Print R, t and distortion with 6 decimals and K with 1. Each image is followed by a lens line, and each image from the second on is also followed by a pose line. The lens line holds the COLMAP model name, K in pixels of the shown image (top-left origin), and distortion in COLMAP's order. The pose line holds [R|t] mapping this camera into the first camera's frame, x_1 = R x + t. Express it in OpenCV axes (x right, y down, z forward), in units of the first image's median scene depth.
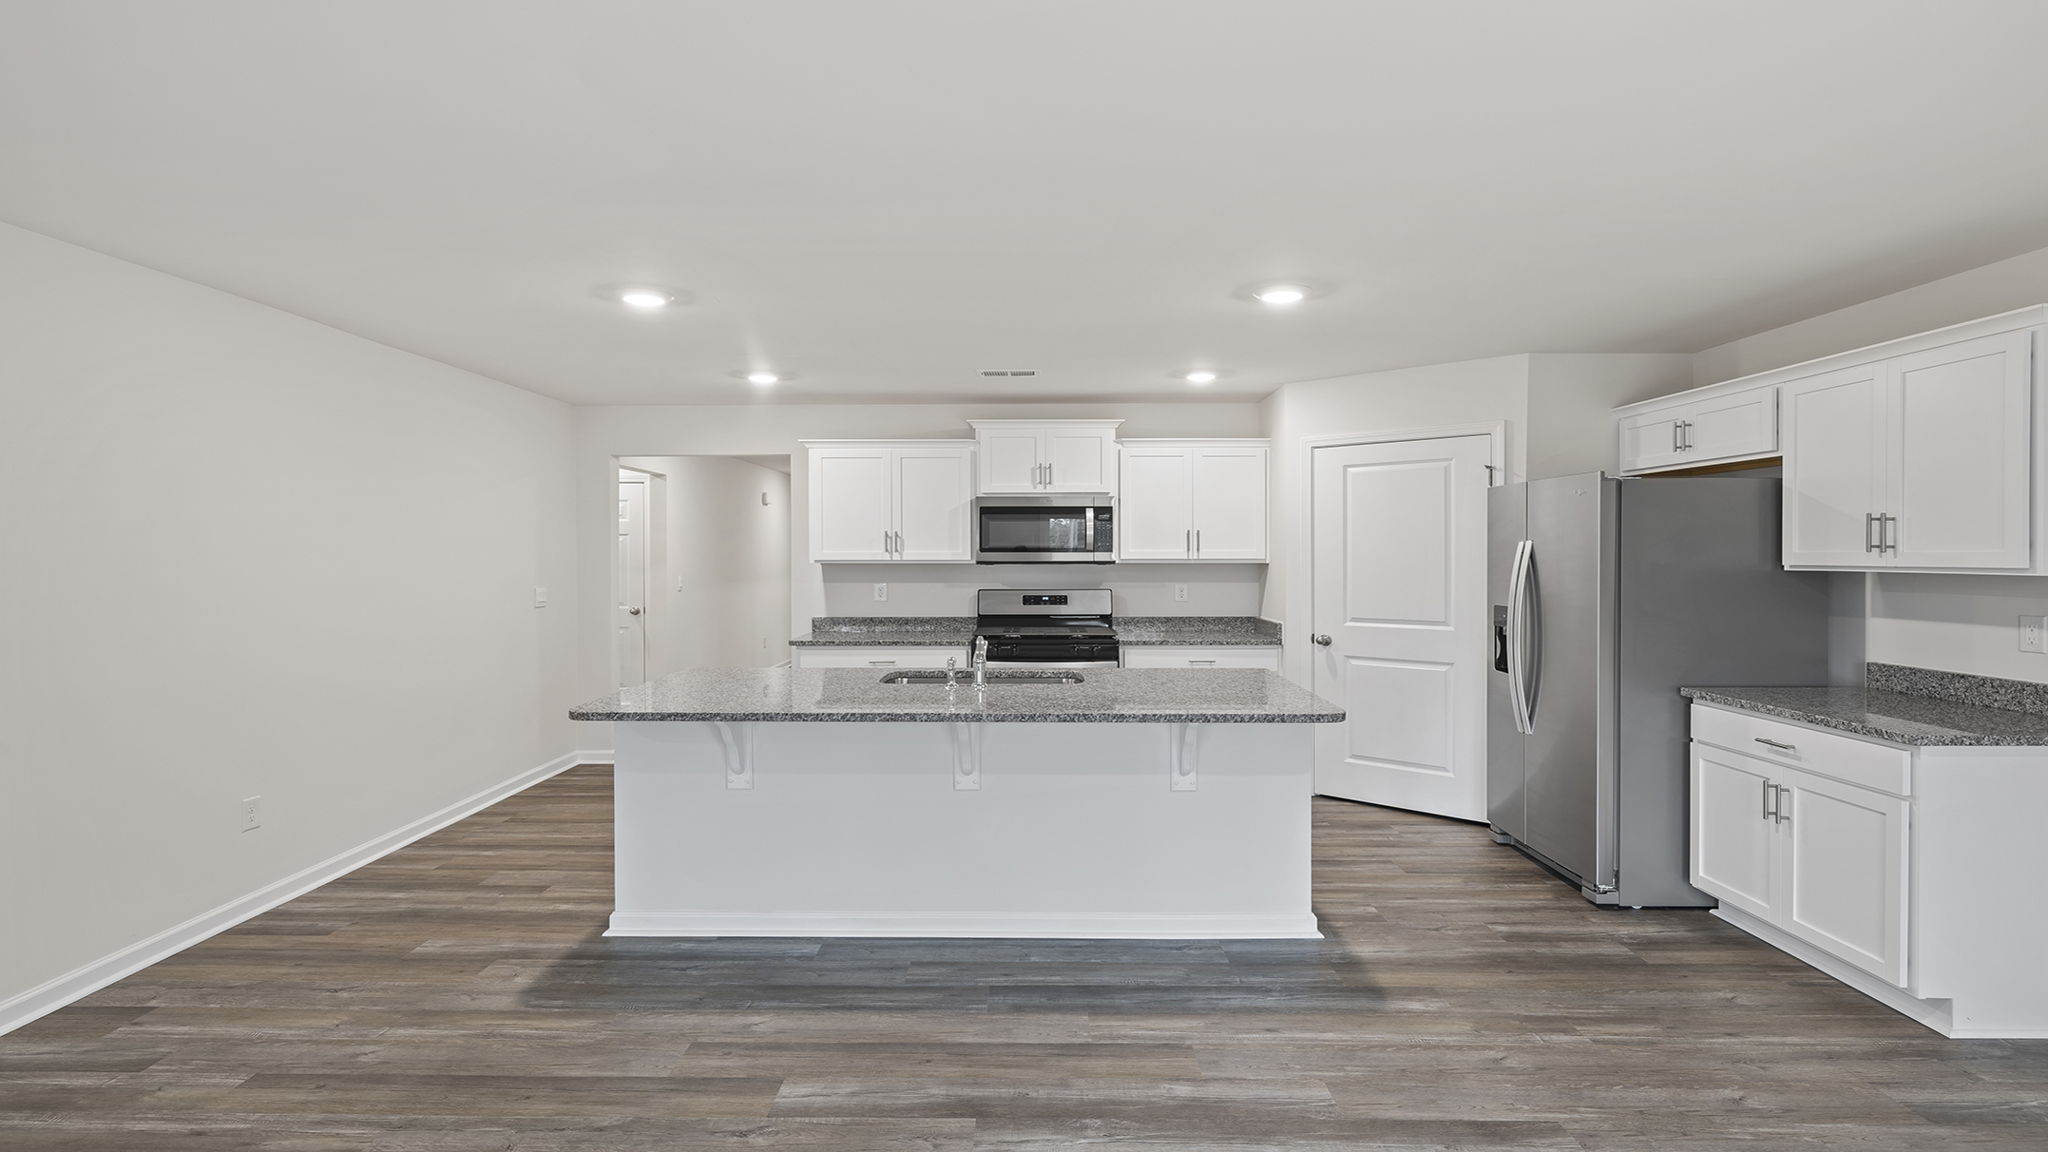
lens RADIAL K [[1061.6, 0, 1019.5], [0, 1061.6, 573.3], [0, 0, 1]] dist [0.000460, 0.000446]
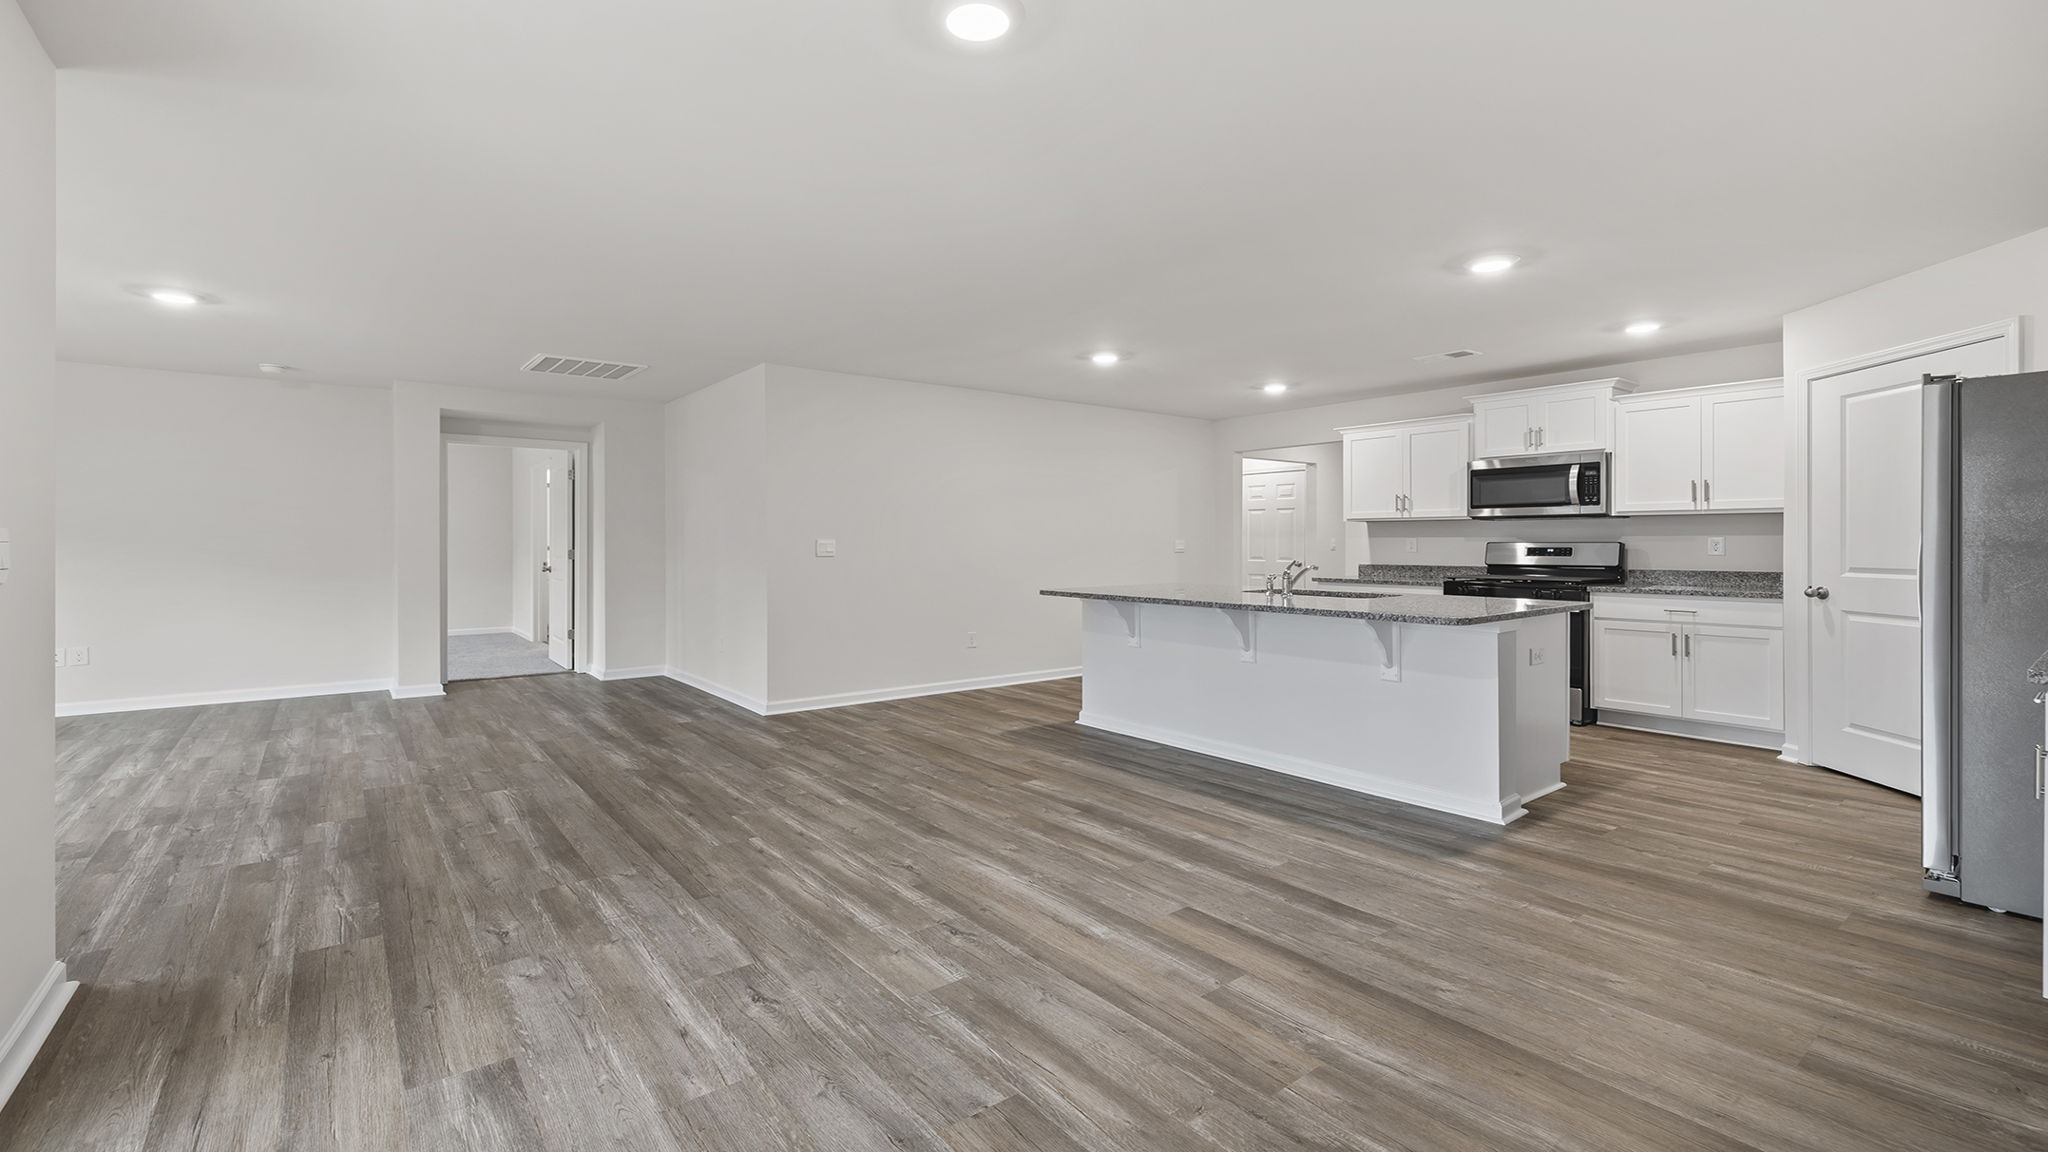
lens RADIAL K [[875.9, 0, 1009.0], [0, 875.9, 542.3], [0, 0, 1]] dist [0.000987, 0.000617]
pose [[0.621606, -0.000411, -0.783330, 0.449819], [-0.012922, 0.999858, -0.010778, 0.037831], [0.783224, 0.016822, 0.621513, -0.001176]]
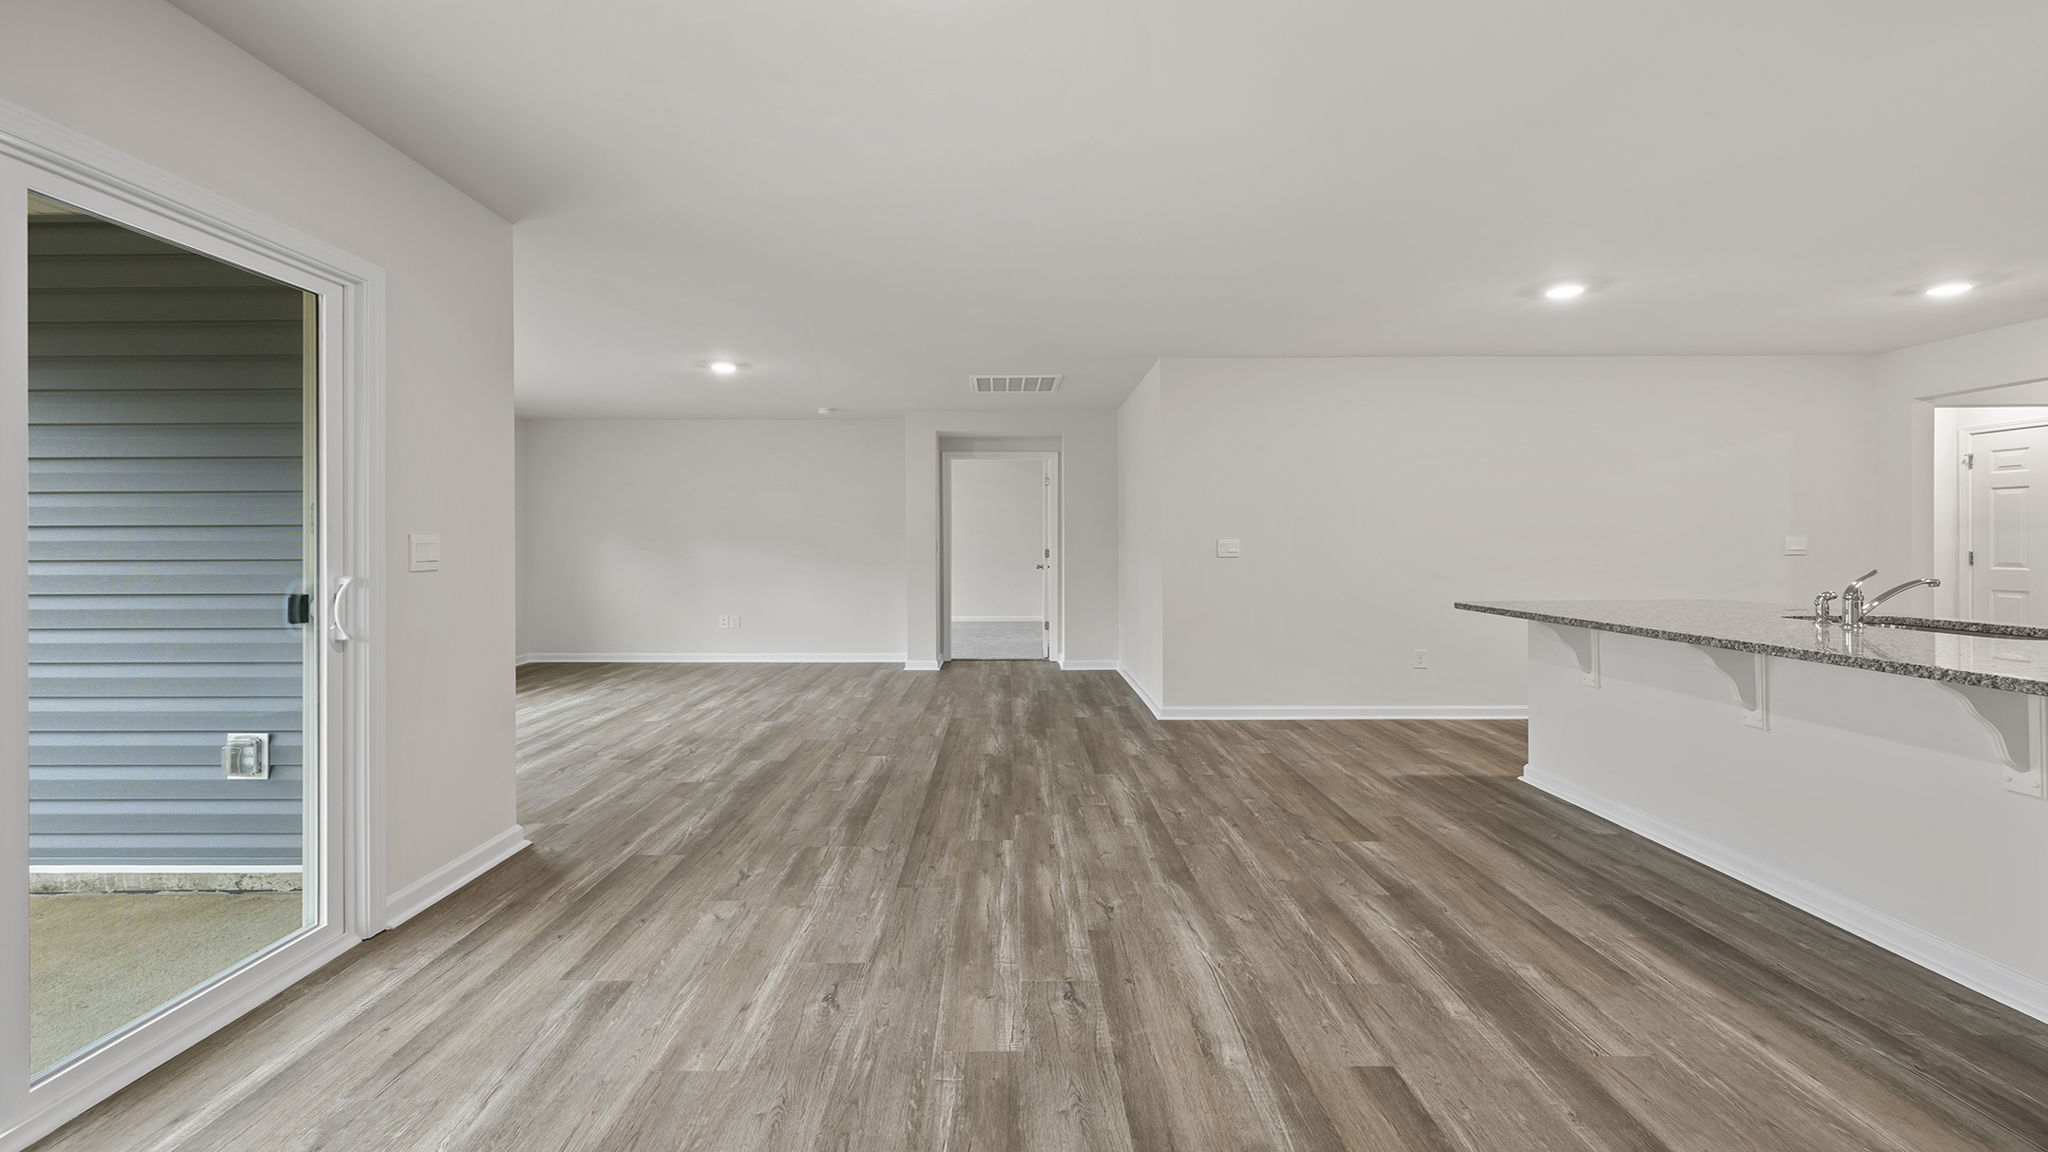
lens RADIAL K [[875.9, 0, 1008.7], [0, 875.9, 541.9], [0, 0, 1]] dist [0.000987, 0.000617]
pose [[0.012912, -0.001865, -0.999915, 0.465234], [-0.014333, 0.999895, -0.002050, 0.034913], [0.999814, 0.014358, 0.012884, 0.220607]]
